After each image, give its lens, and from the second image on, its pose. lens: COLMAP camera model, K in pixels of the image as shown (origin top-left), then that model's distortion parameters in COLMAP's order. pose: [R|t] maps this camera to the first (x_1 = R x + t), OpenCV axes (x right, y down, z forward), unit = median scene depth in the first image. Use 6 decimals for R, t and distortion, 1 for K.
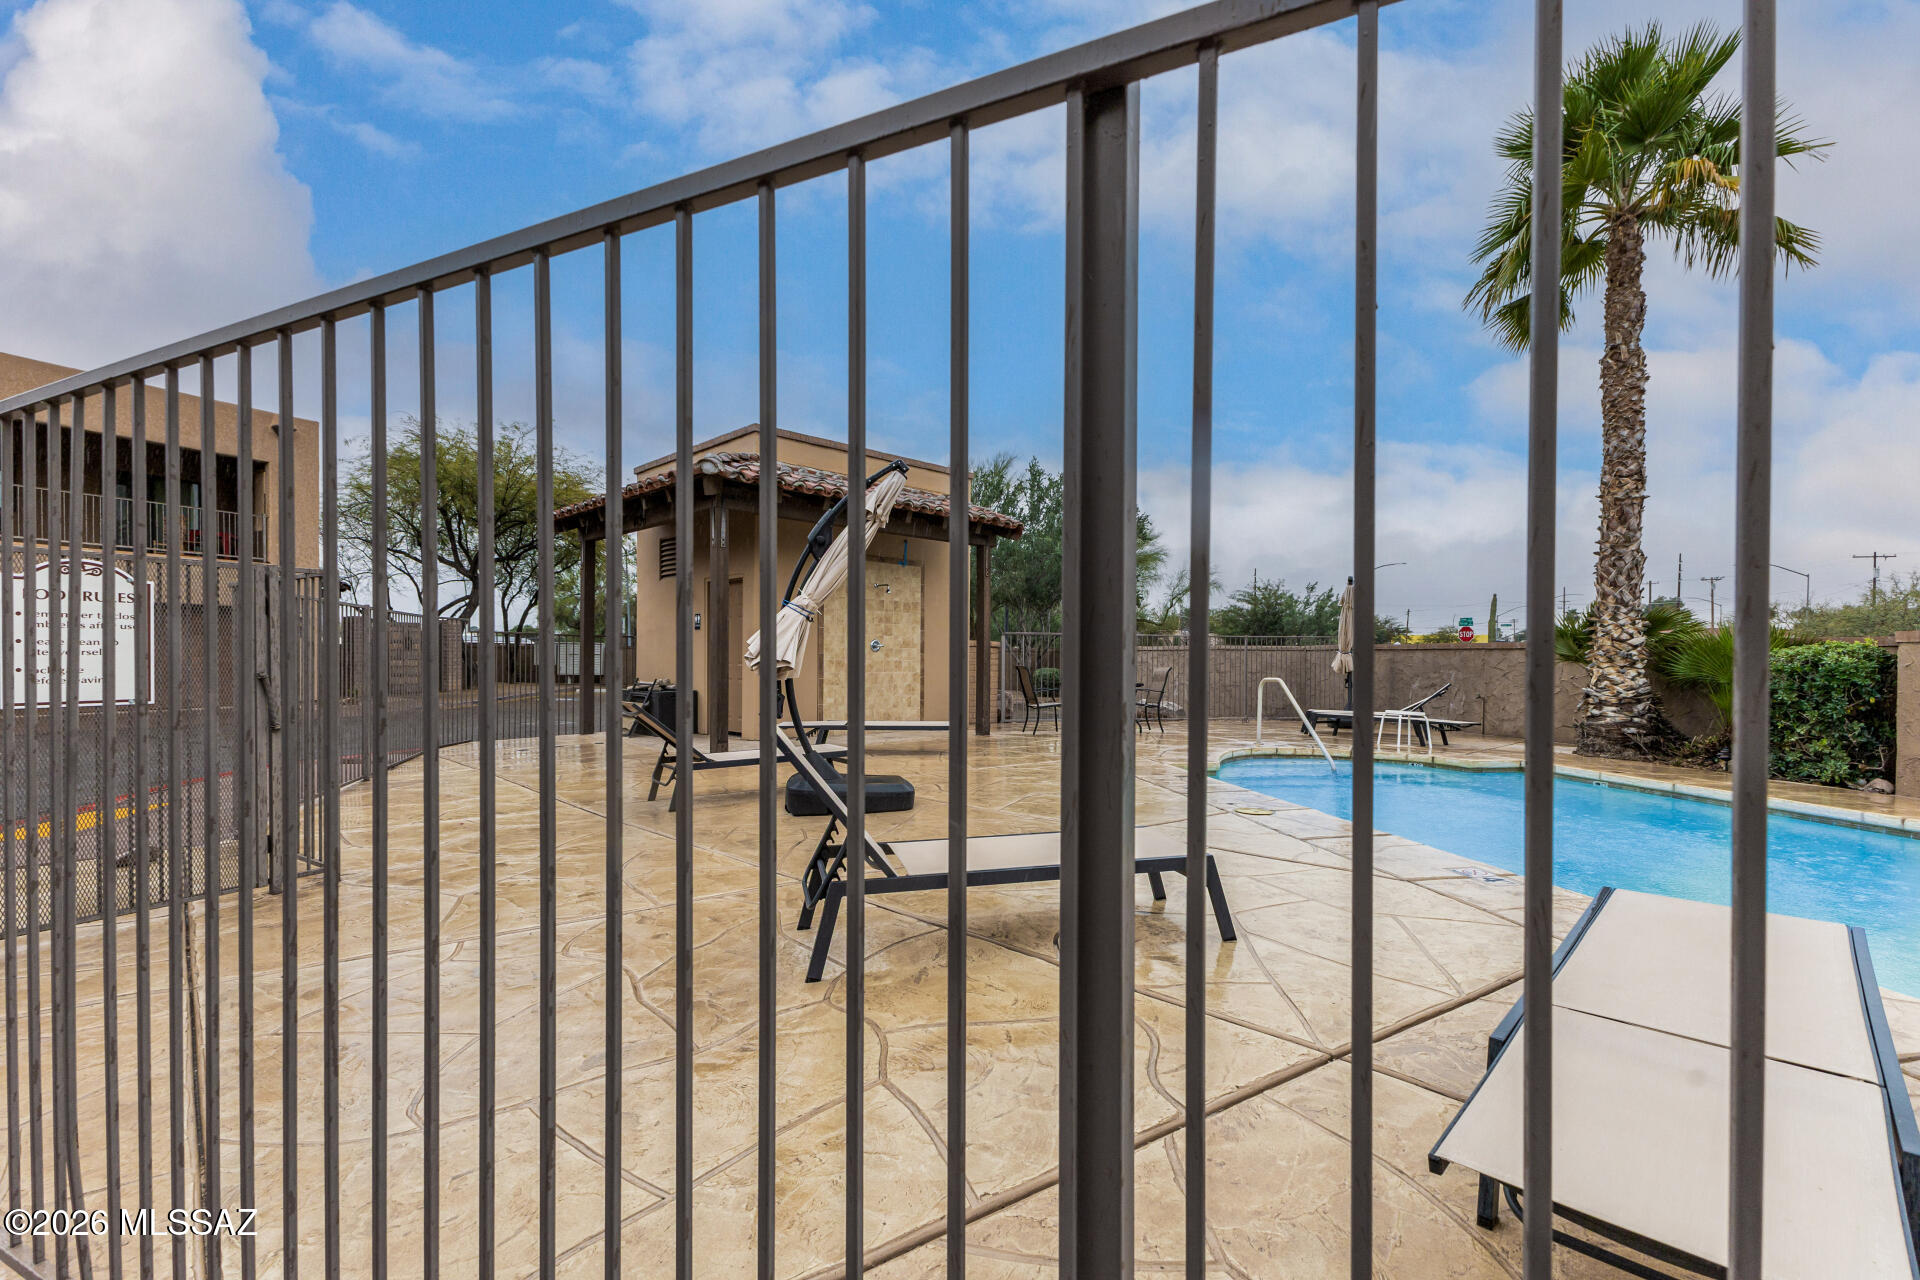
lens RADIAL K [[839.9, 0, 956.4], [0, 839.9, 660.3], [0, 0, 1]] dist [0.030378, 0.000056]
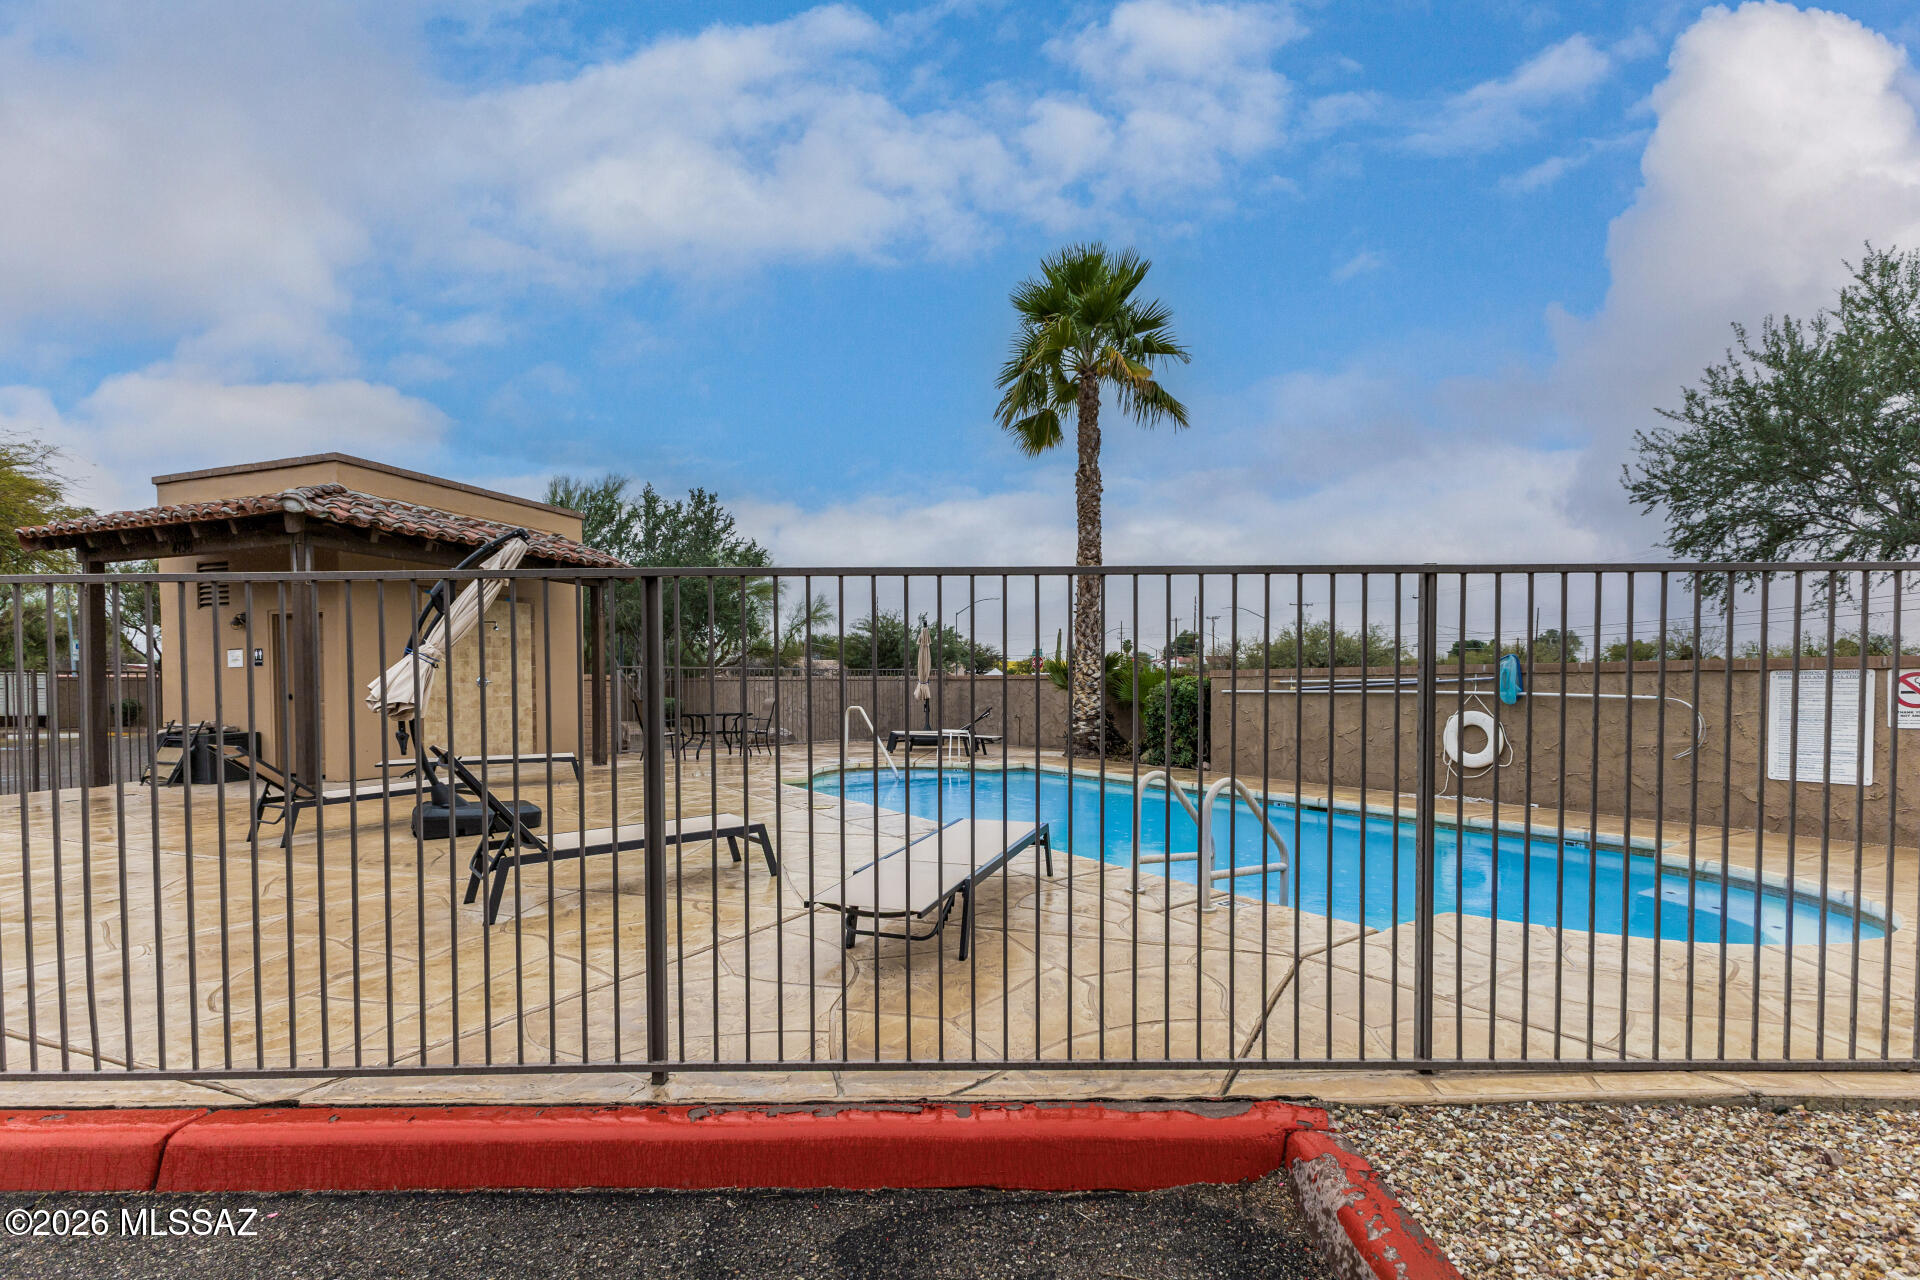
lens RADIAL K [[847.7, 0, 951.5], [0, 847.7, 697.1], [0, 0, 1]] dist [0.029846, 0.000102]
pose [[0.909197, -0.015194, 0.416088, -0.012459], [0.009972, 0.999842, 0.014722, -0.009017], [-0.416246, -0.009237, 0.909205, -0.178722]]
